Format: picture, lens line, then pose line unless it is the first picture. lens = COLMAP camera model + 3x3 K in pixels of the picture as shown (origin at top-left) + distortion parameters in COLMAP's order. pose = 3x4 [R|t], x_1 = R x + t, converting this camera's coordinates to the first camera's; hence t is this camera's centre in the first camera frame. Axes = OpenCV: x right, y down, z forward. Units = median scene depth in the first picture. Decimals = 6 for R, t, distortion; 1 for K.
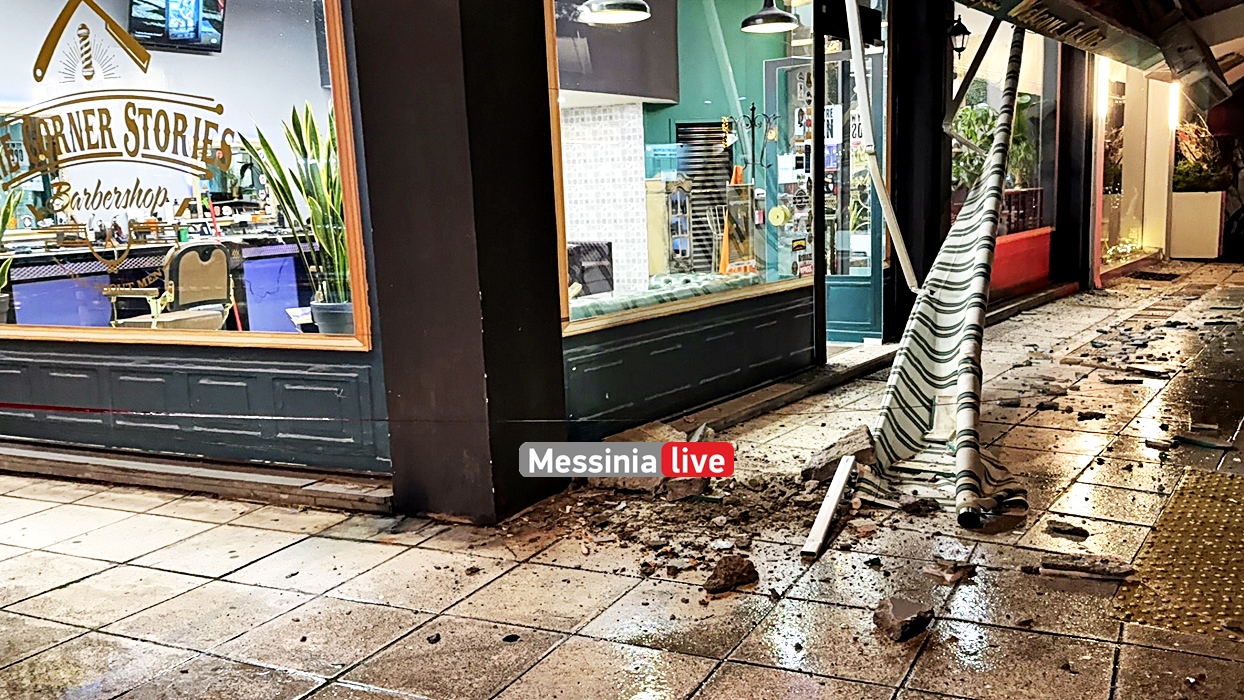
lens RADIAL K [[1043.0, 0, 643.3], [0, 1043.0, 368.1], [0, 0, 1]] dist [0.107758, -0.179285]
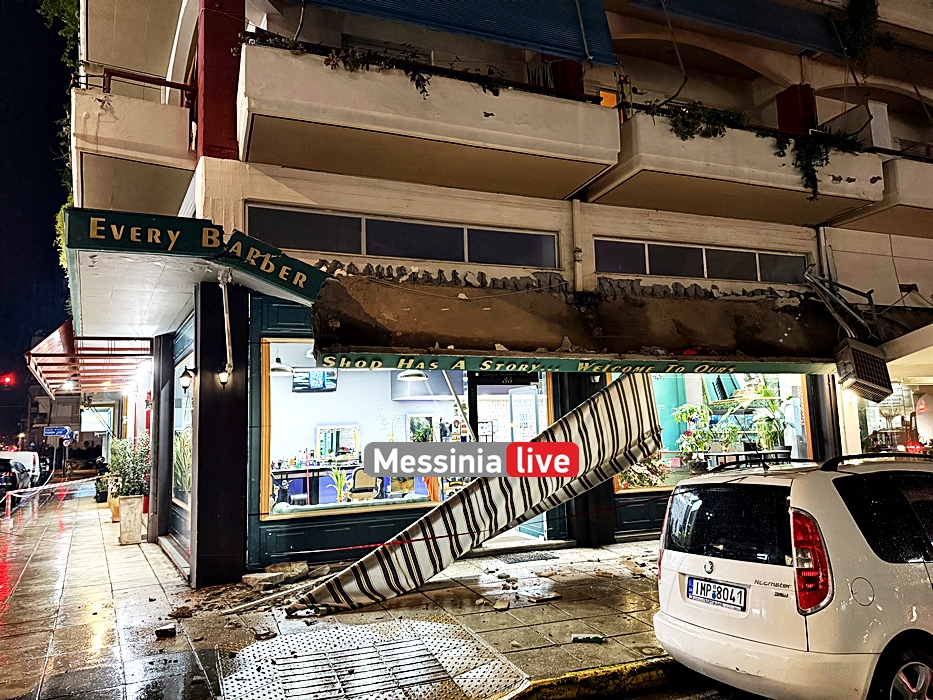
lens RADIAL K [[637.5, 0, 475.9], [0, 637.5, 351.1], [0, 0, 1]] dist [0.149453, -0.222435]
pose [[0.830945, -0.058424, -0.553279, 0.776587], [-0.092655, 0.966051, -0.241166, -0.058423], [0.548585, 0.251660, 0.797322, -0.056708]]
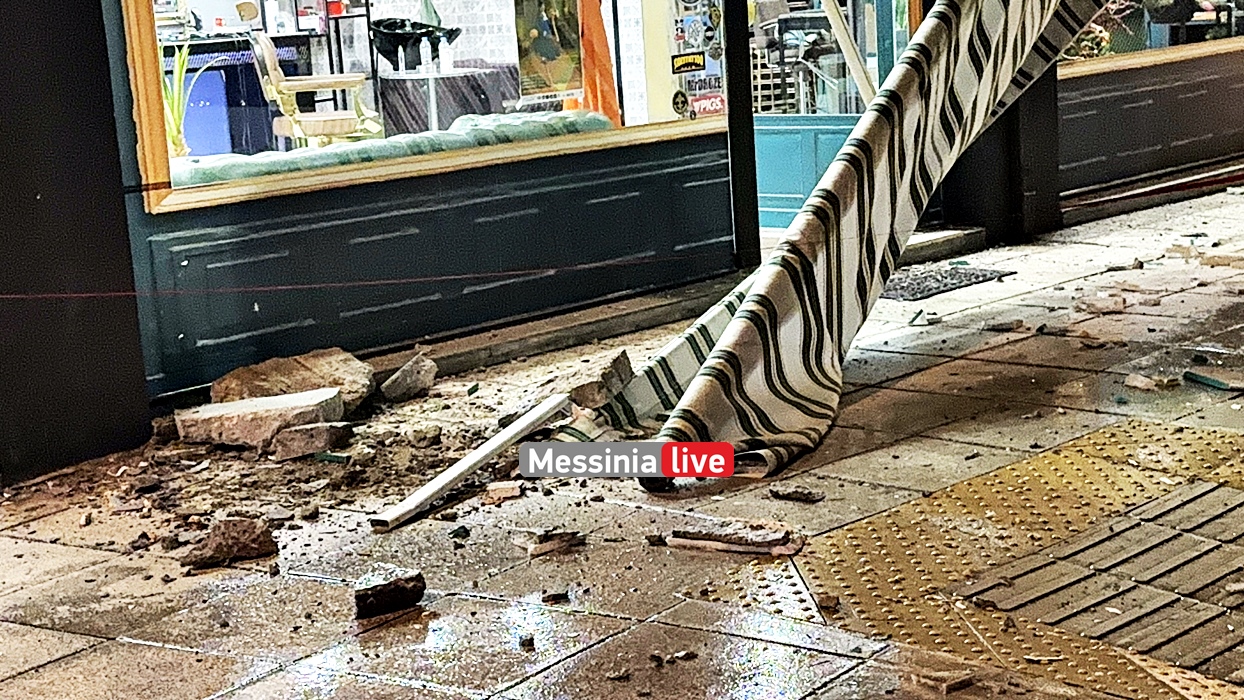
lens RADIAL K [[2057.6, 0, 608.3], [0, 2057.6, 357.5], [0, 0, 1]] dist [0.159354, -0.084597]
pose [[0.989090, 0.001497, -0.147304, 0.236563], [0.001594, 0.999781, 0.020862, 0.020483], [0.147303, -0.020869, 0.988871, -0.137723]]
